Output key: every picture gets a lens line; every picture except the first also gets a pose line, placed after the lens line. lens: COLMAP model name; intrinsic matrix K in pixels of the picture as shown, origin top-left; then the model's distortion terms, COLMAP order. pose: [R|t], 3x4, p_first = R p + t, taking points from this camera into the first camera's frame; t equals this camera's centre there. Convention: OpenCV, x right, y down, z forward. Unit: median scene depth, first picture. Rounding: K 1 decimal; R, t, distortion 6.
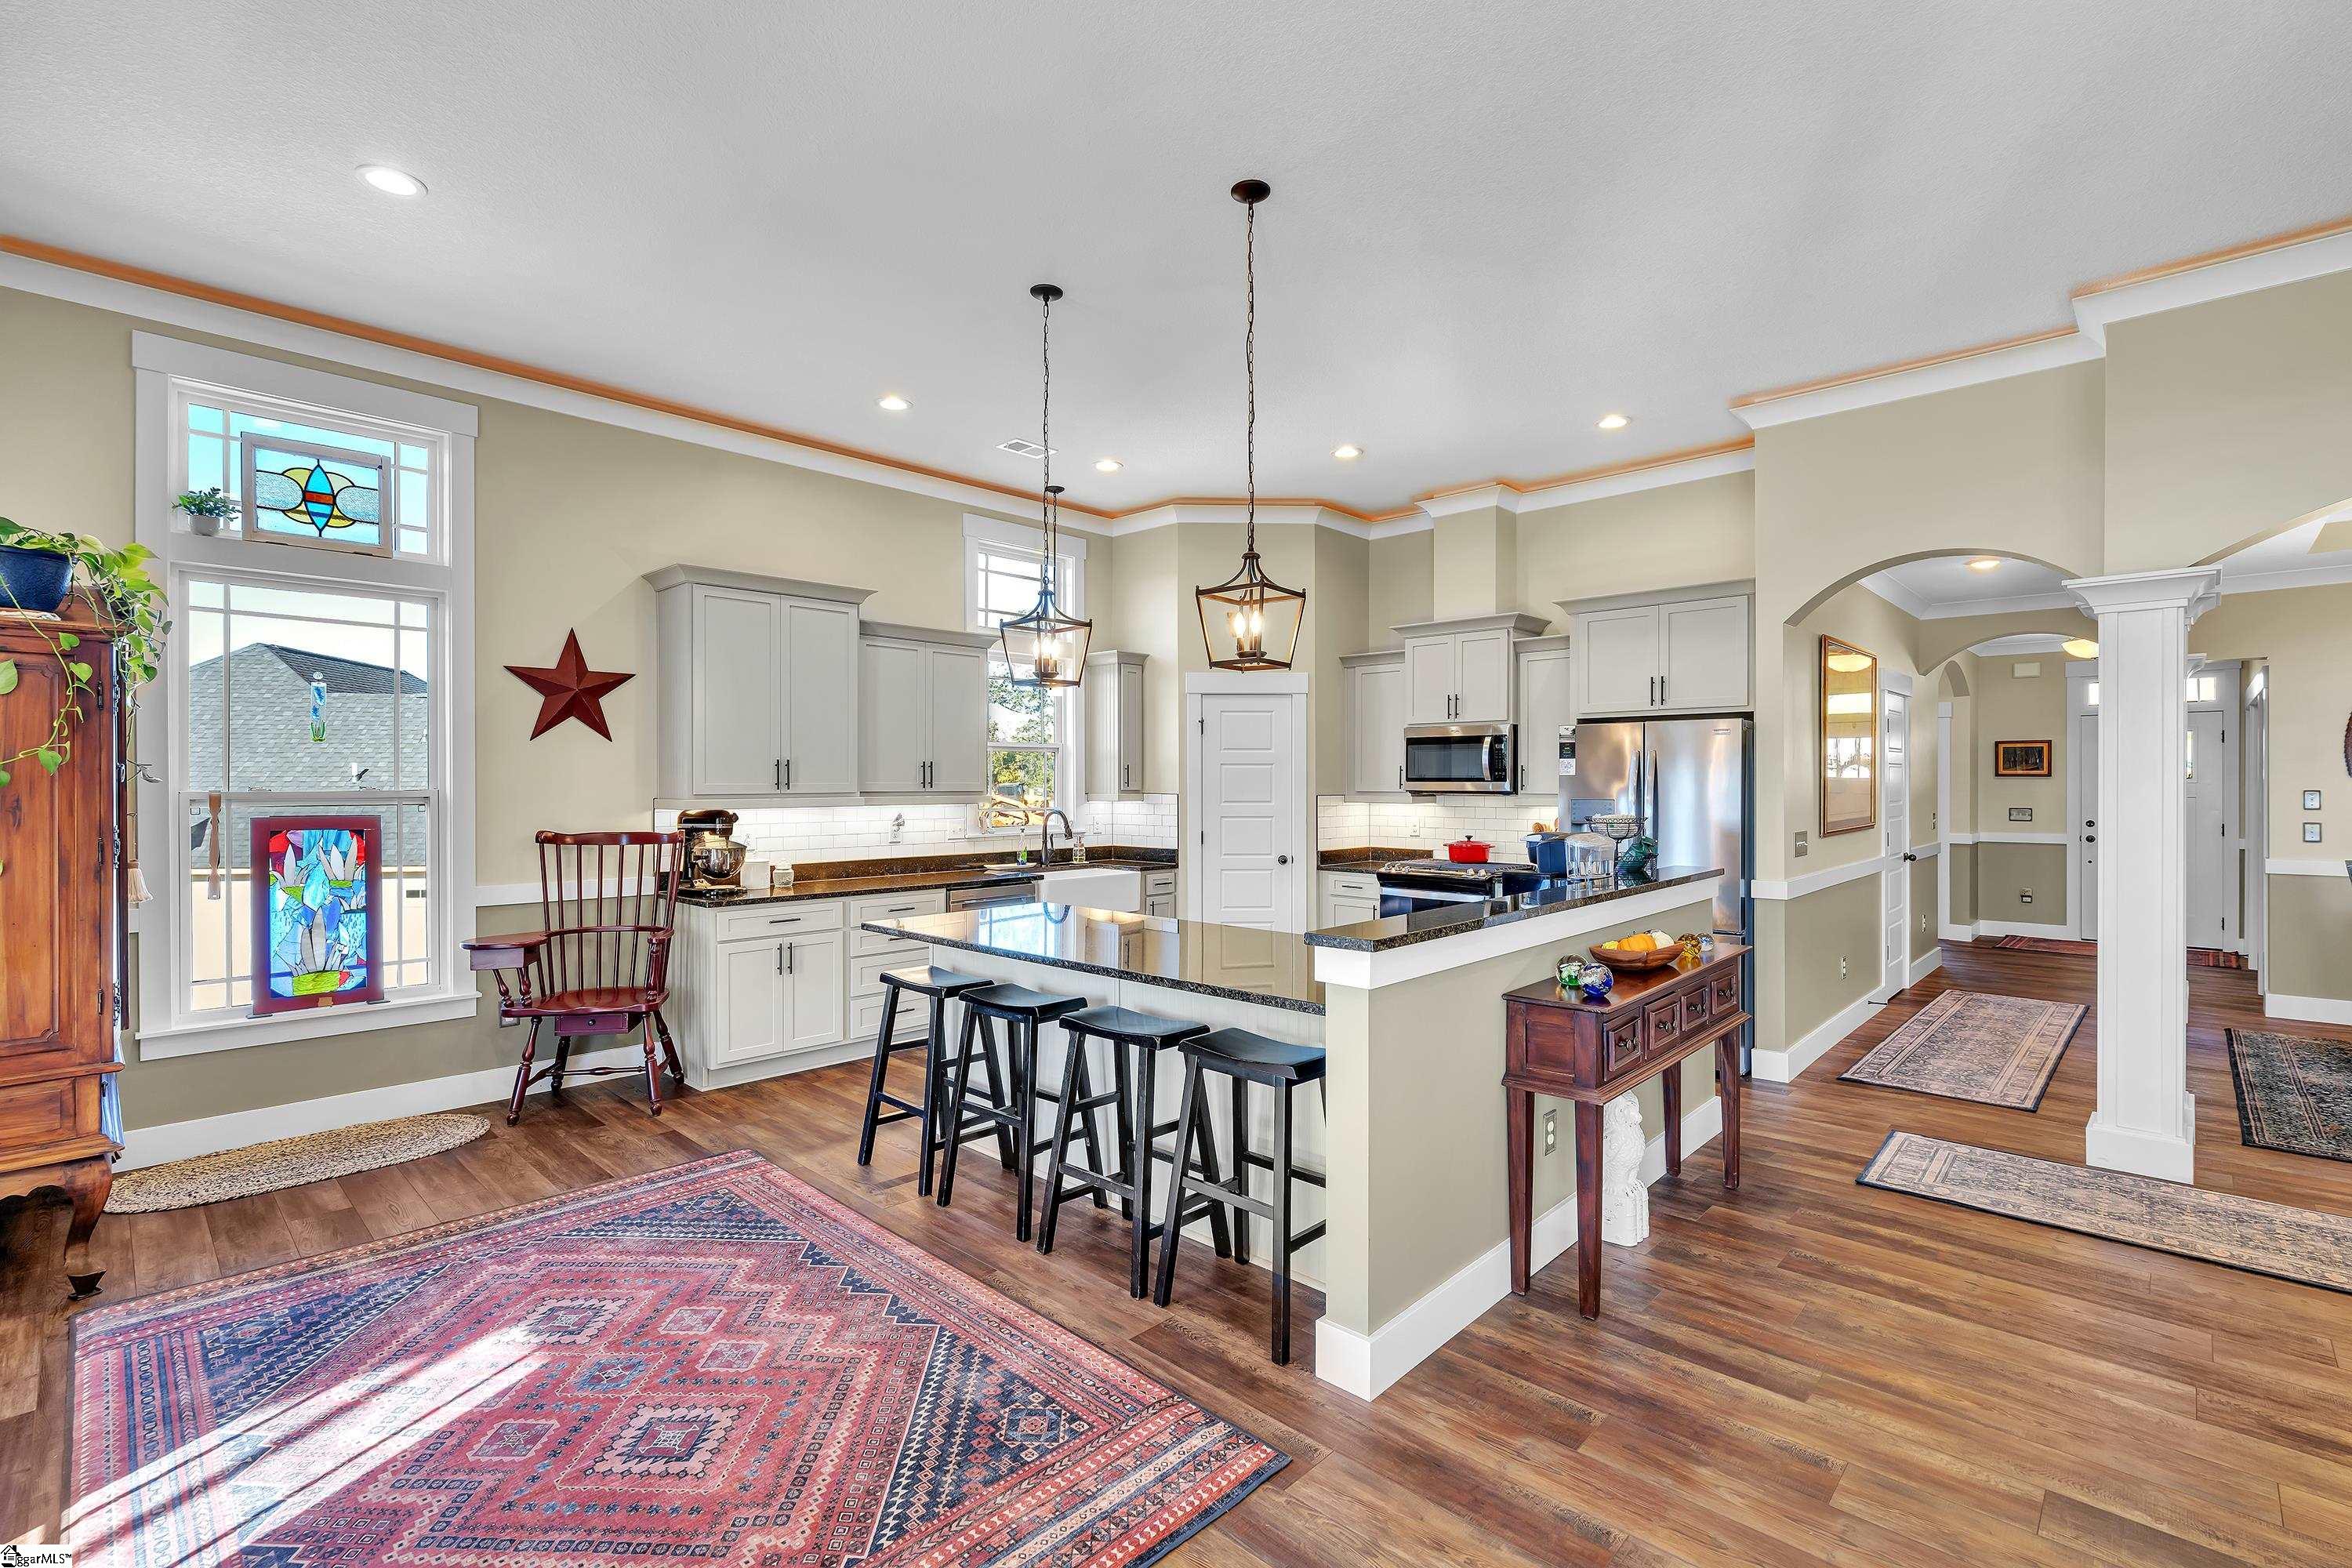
lens RADIAL K [[1053.1, 0, 1179.4], [0, 1053.1, 779.6], [0, 0, 1]] dist [-0.003828, 0.000381]
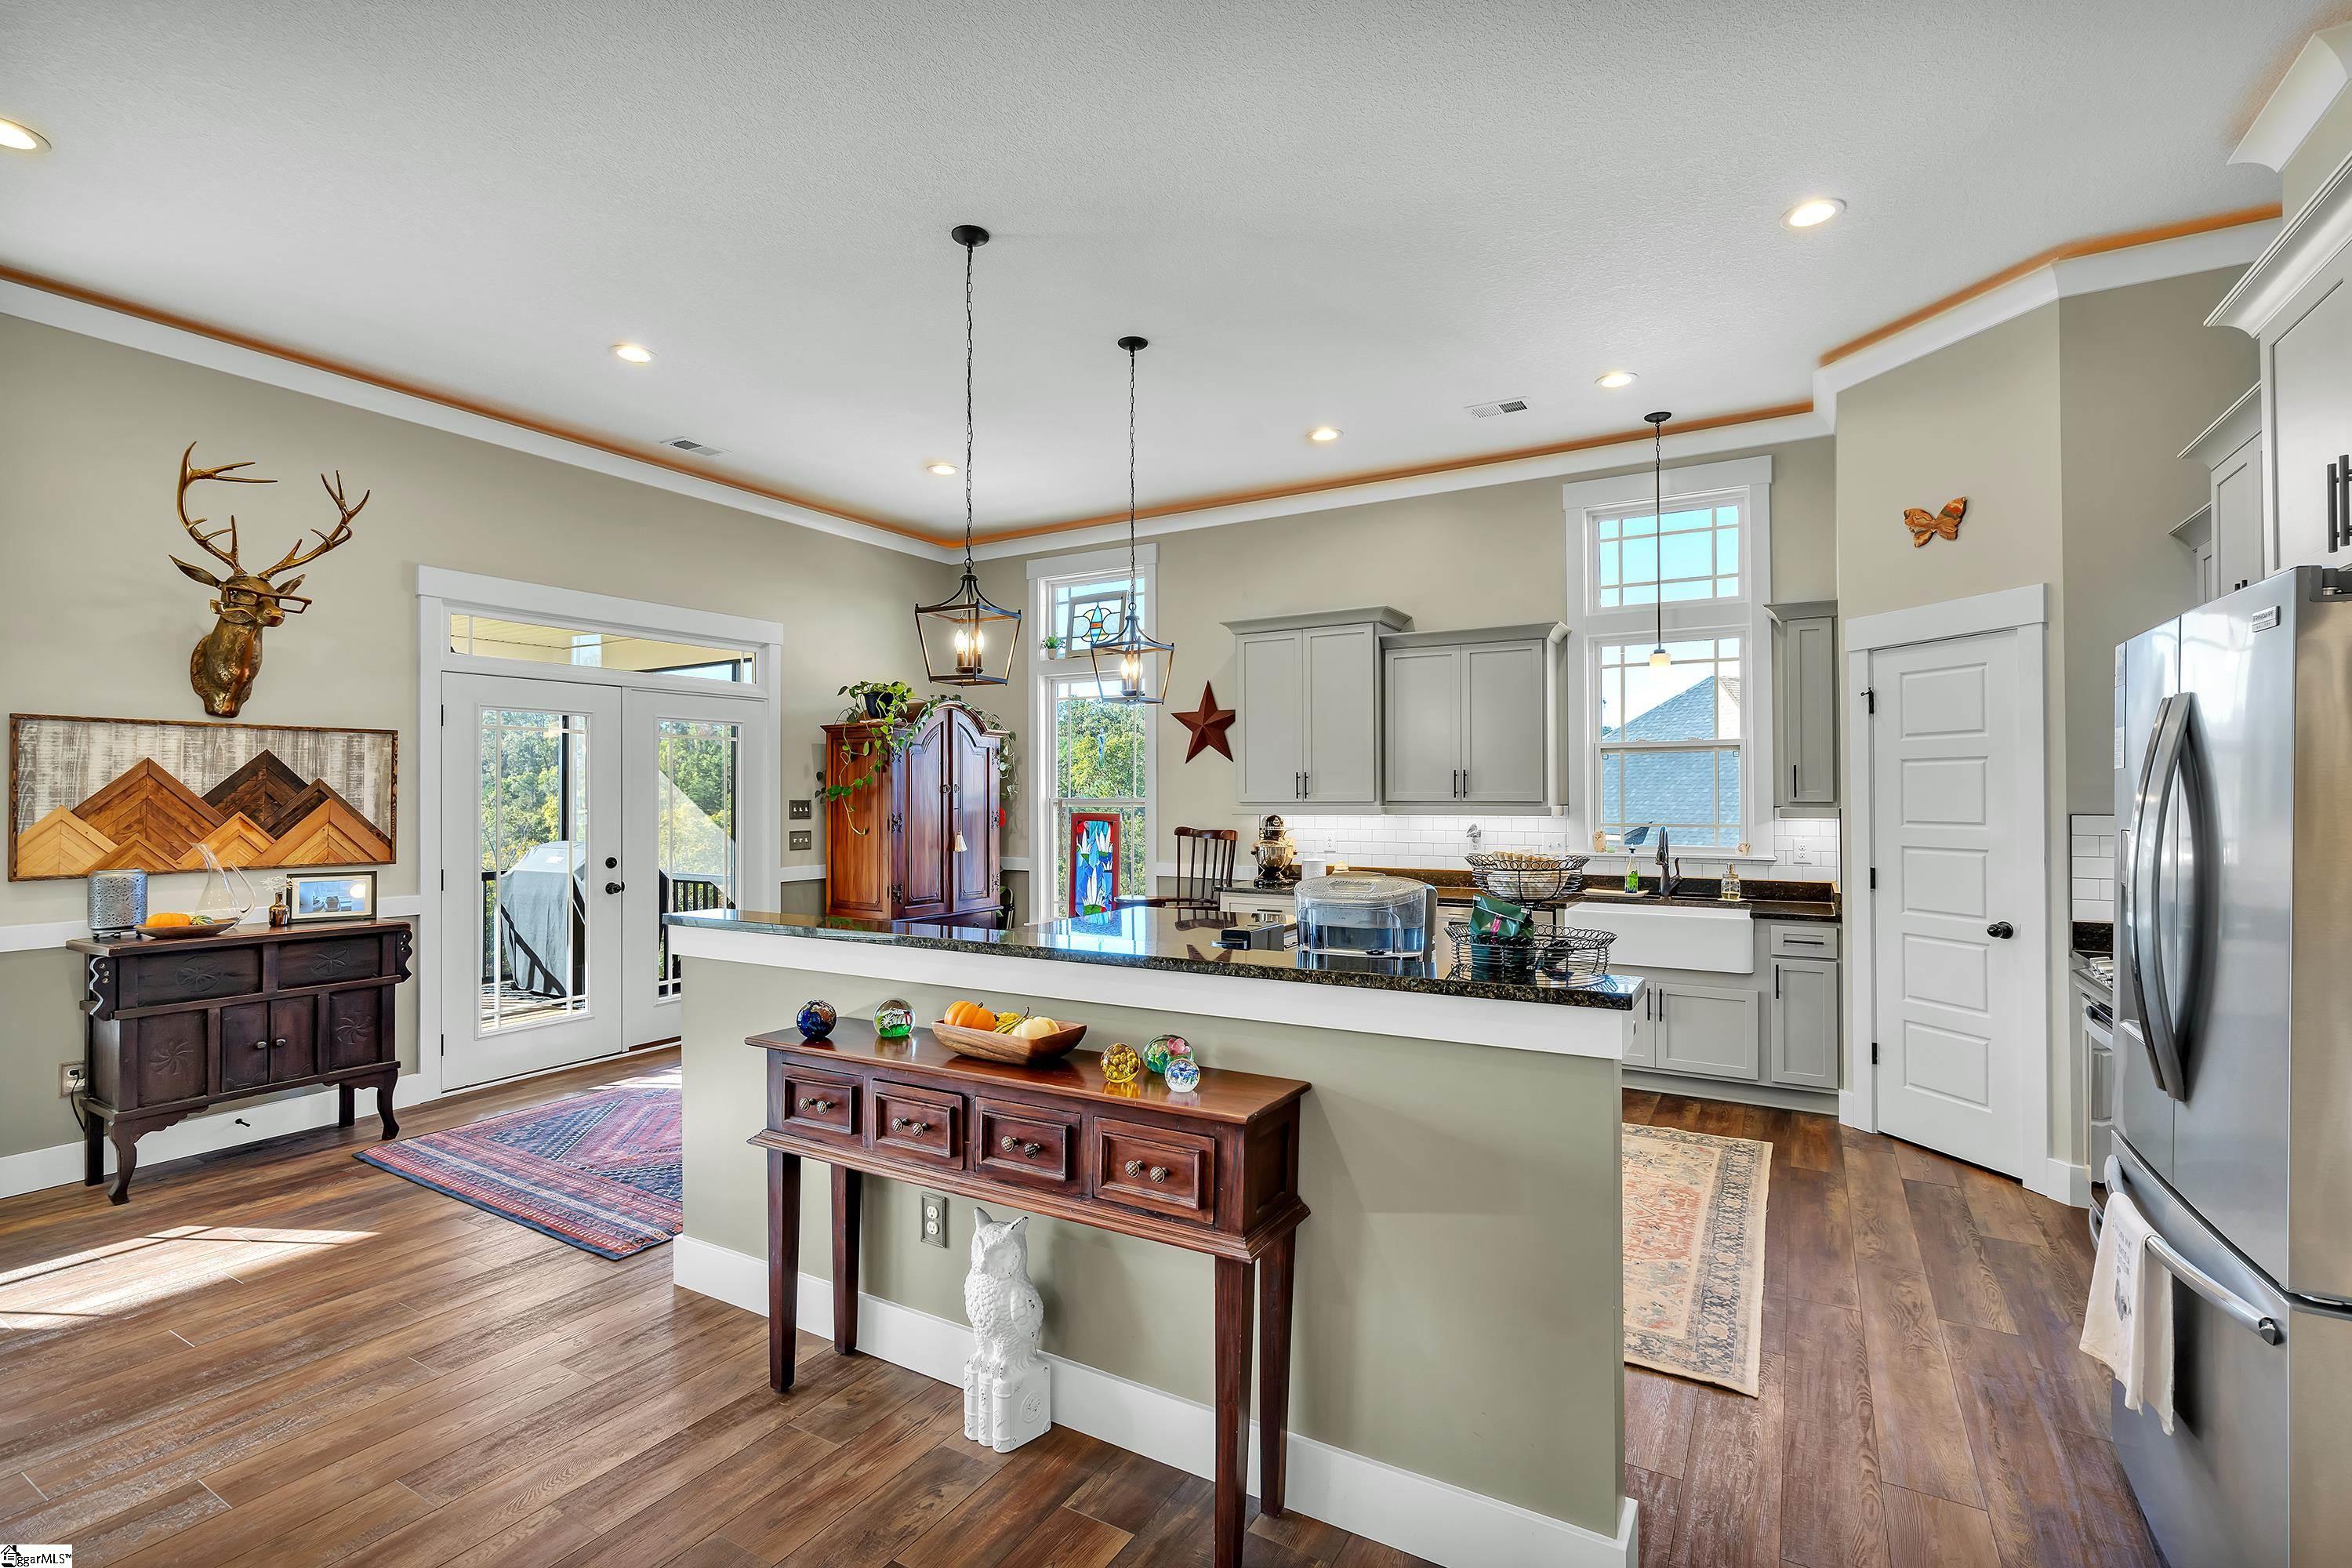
lens RADIAL K [[1064.6, 0, 1167.9], [0, 1064.6, 784.8], [0, 0, 1]] dist [-0.005128, 0.000989]
pose [[0.224609, -0.009095, -0.974407, 0.784885], [0.004379, 0.999956, -0.008325, 0.003558], [0.974439, -0.002397, 0.224639, 0.649252]]
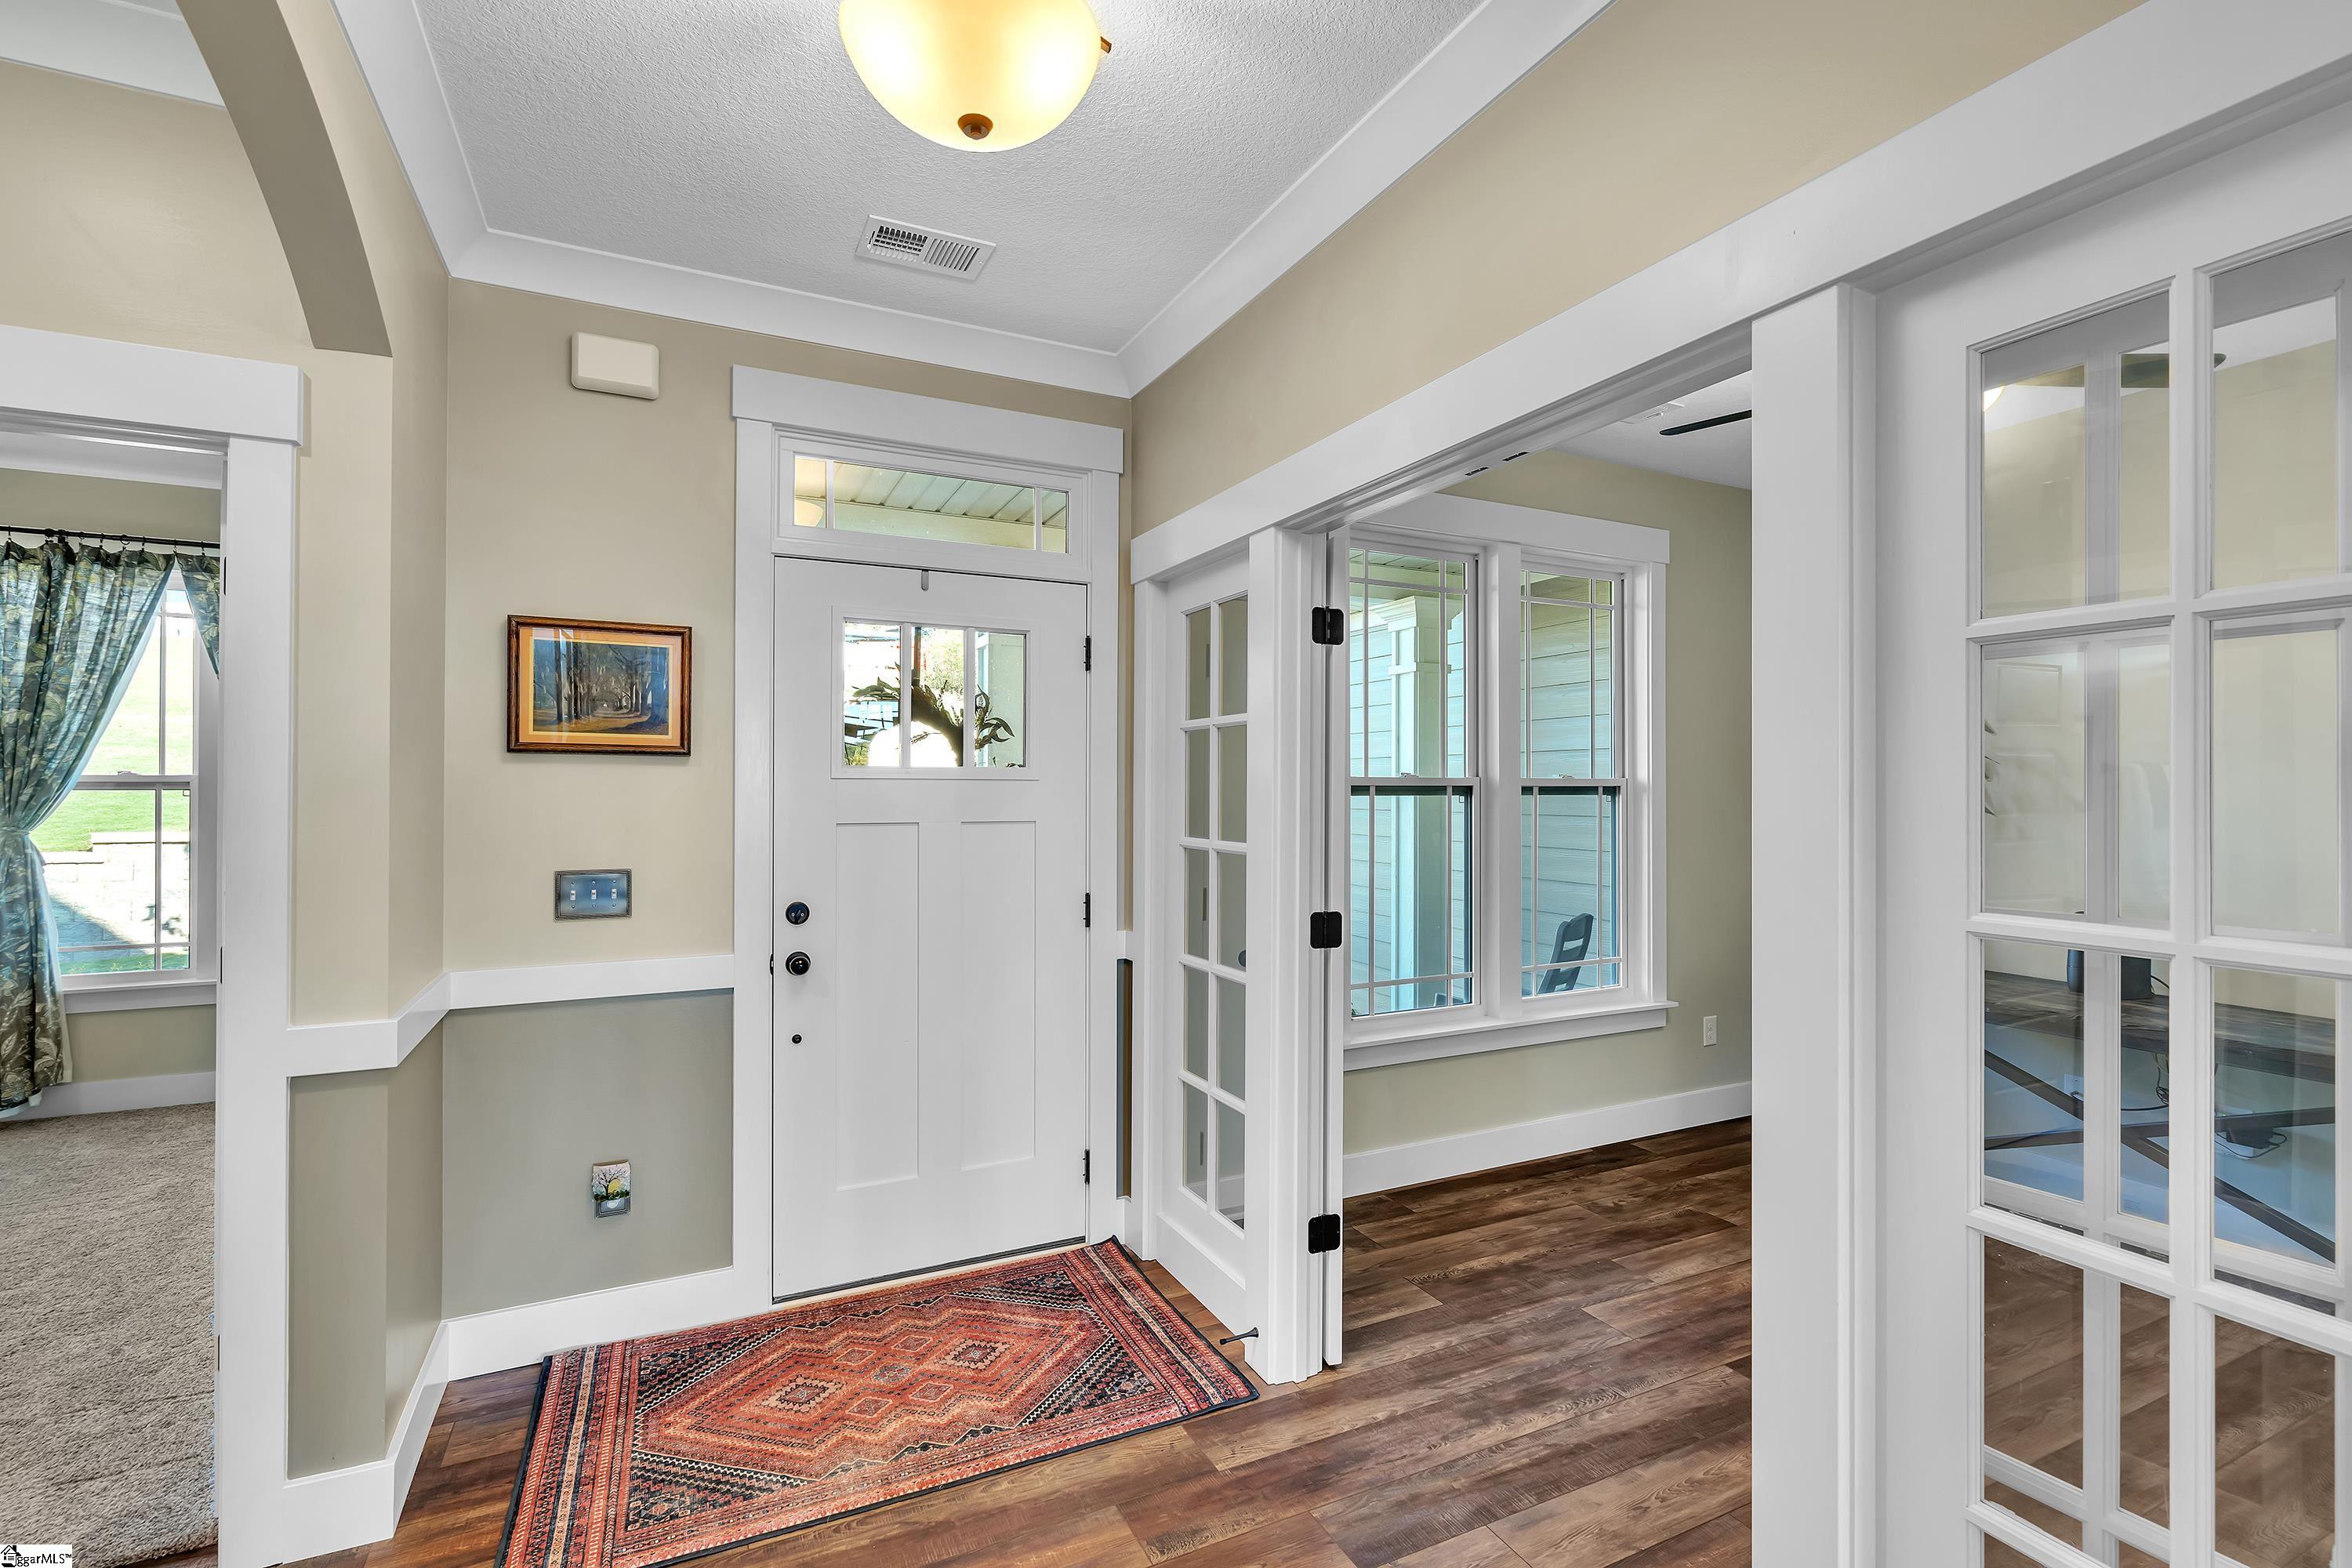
lens RADIAL K [[1044.0, 0, 1171.8], [0, 1044.0, 785.8], [0, 0, 1]] dist [-0.007524, 0.001932]
pose [[0.358157, 0.006069, 0.933642, 1.175754], [-0.004142, 0.999979, -0.004911, 0.011389], [-0.933652, -0.002108, 0.358174, 1.491192]]
